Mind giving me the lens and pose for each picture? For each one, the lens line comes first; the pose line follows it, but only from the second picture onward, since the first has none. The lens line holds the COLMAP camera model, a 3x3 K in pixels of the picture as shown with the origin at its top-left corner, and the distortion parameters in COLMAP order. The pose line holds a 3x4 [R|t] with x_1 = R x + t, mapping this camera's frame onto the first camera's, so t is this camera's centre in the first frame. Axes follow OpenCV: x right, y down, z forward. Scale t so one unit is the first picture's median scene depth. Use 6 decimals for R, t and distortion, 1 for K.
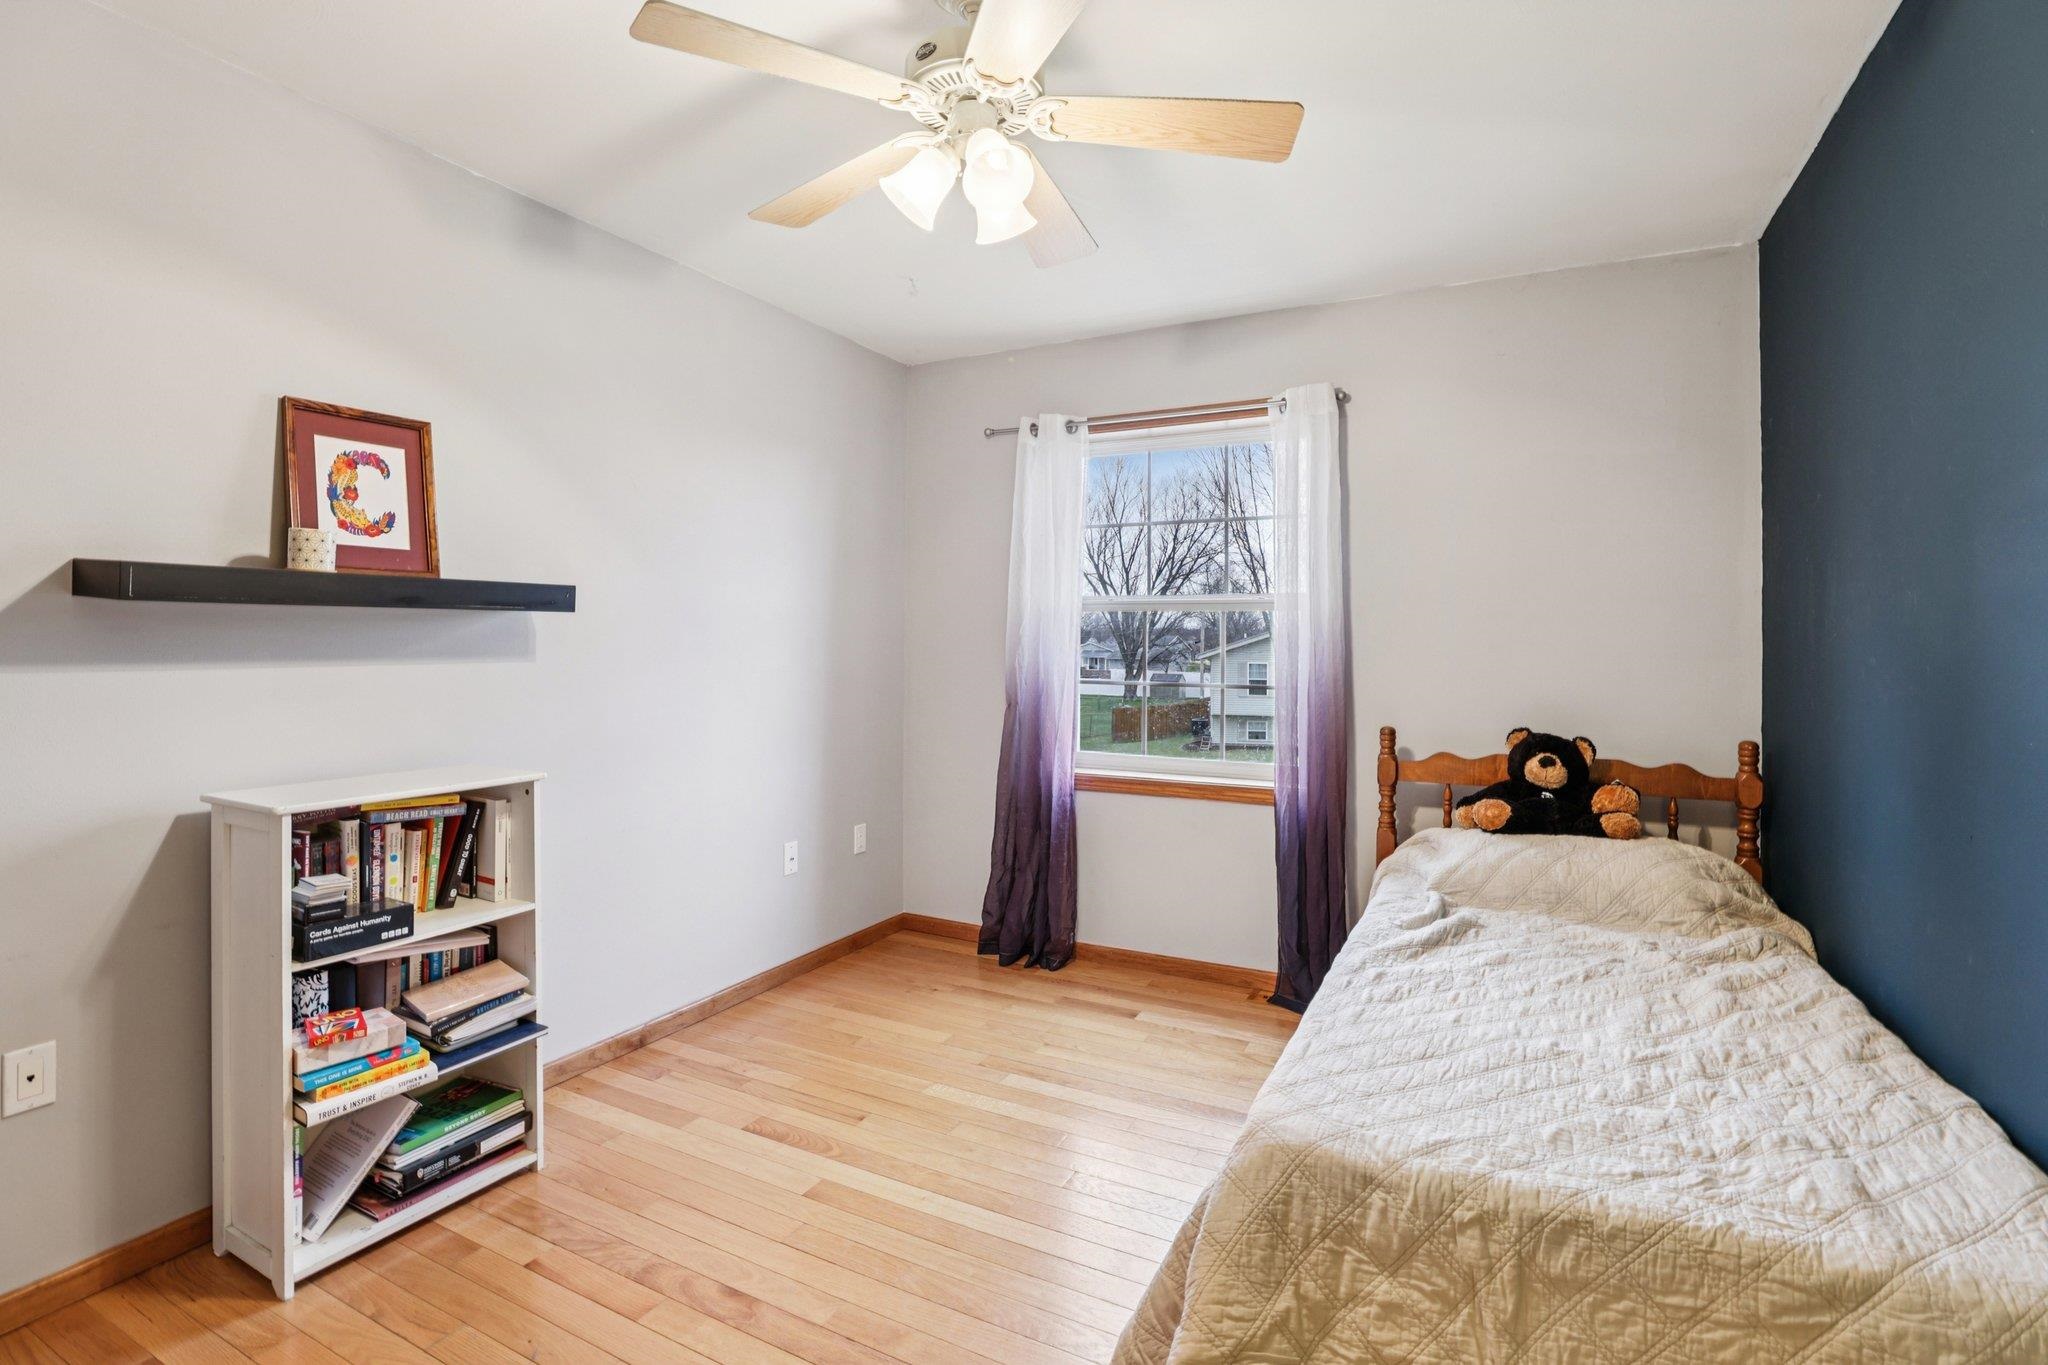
lens RADIAL K [[948.9, 0, 1033.8], [0, 948.9, 654.0], [0, 0, 1]] dist [-0.025054, 0.001384]
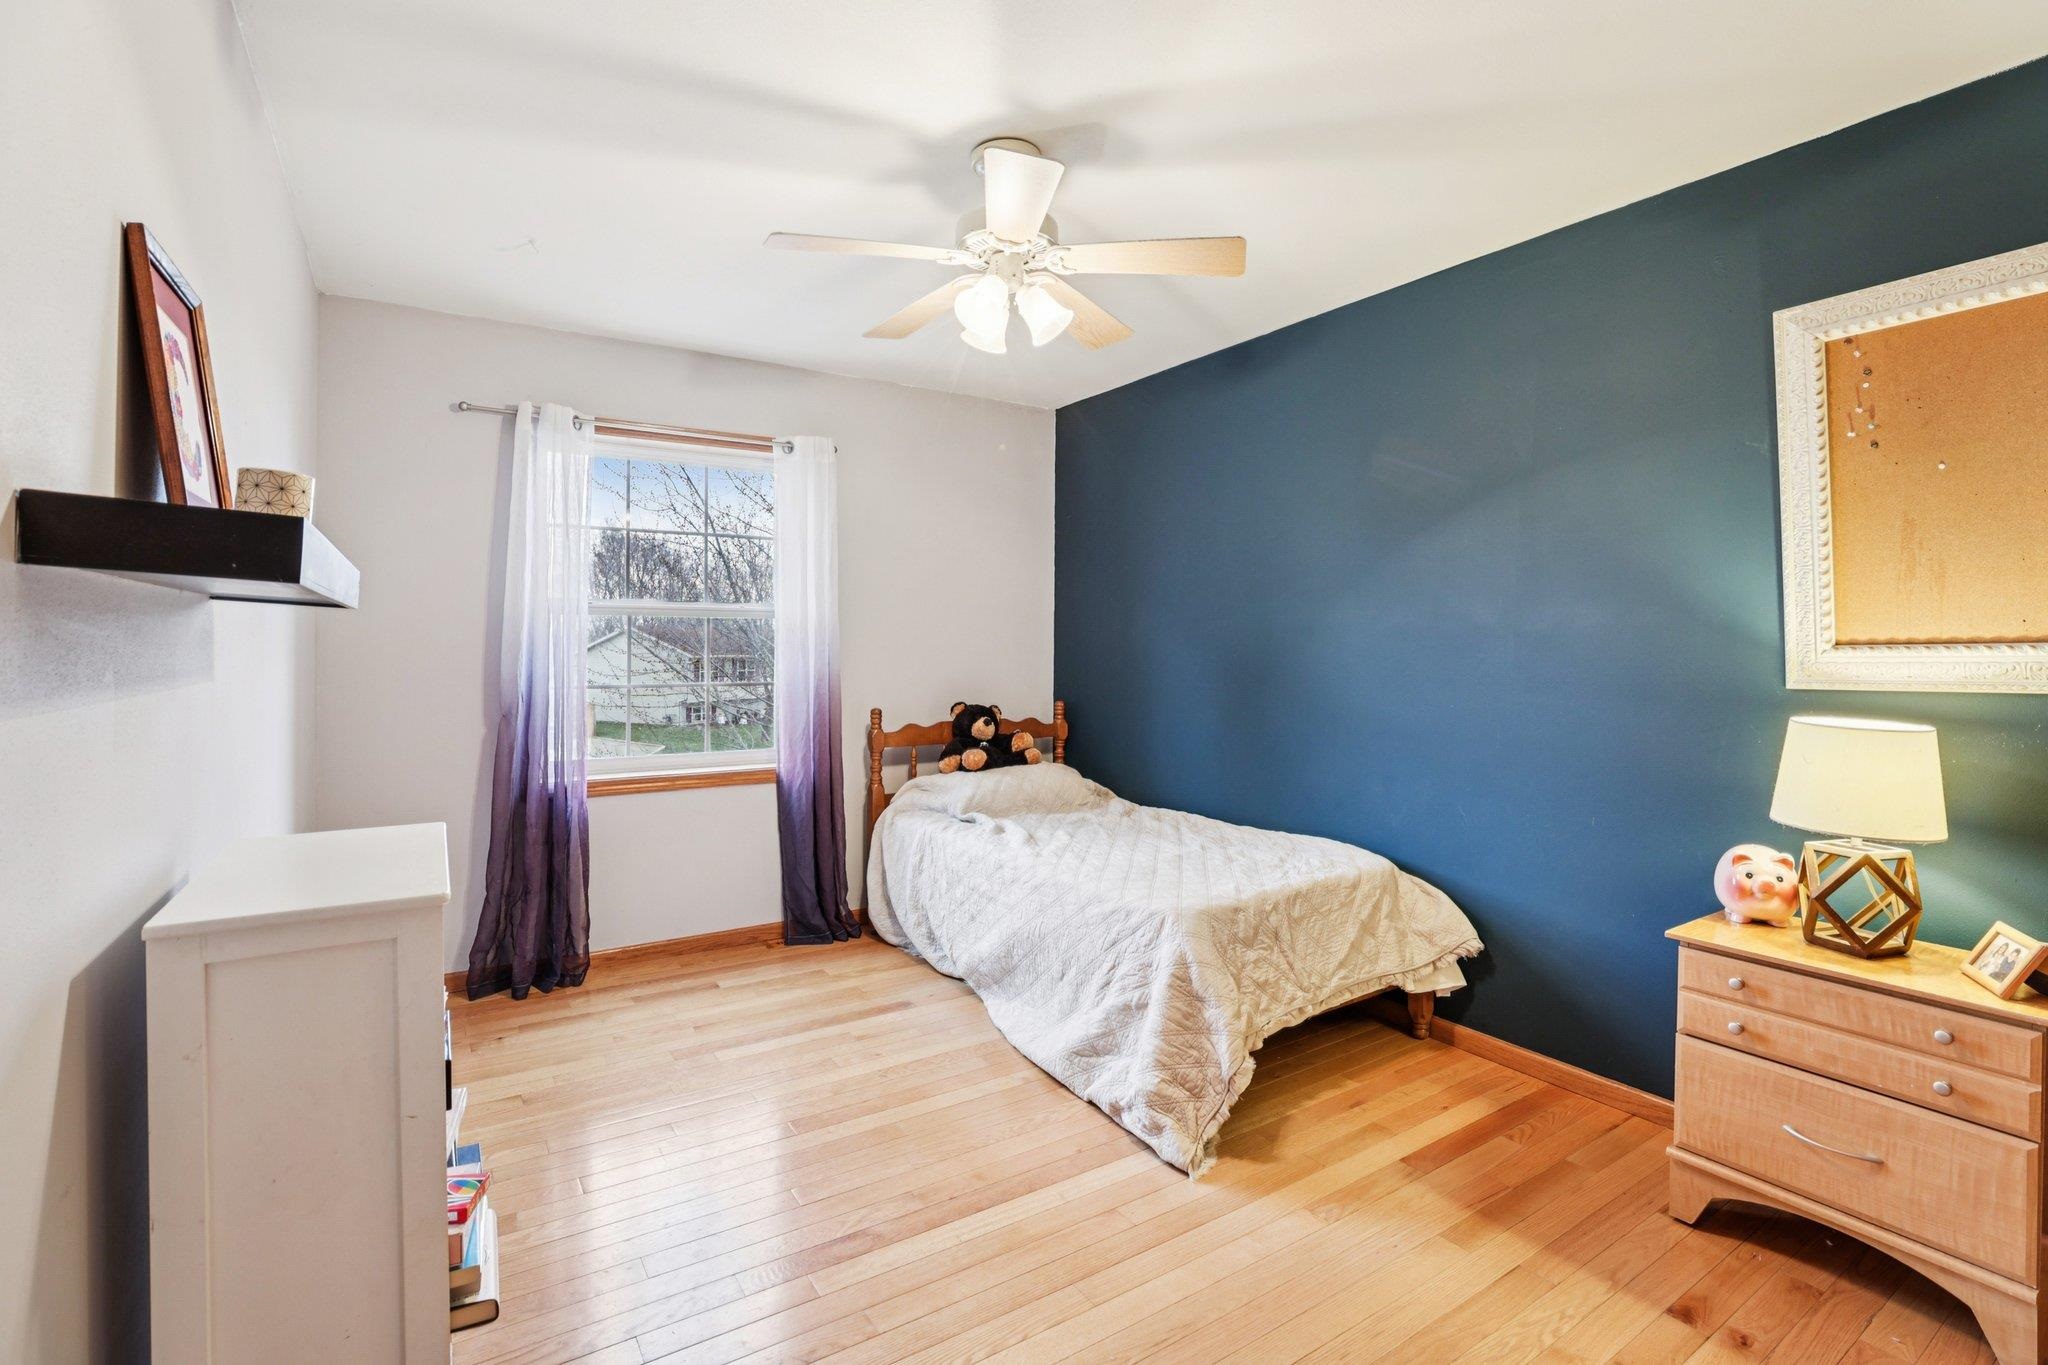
lens RADIAL K [[930.7, 0, 1024.0], [0, 930.7, 682.5], [0, 0, 1]] dist [-0.049029, 0.000343]
pose [[0.499134, -0.037397, 0.865717, -0.668788], [0.012708, 0.999277, 0.035839, -0.003911], [-0.866431, -0.006887, 0.499249, 0.168949]]
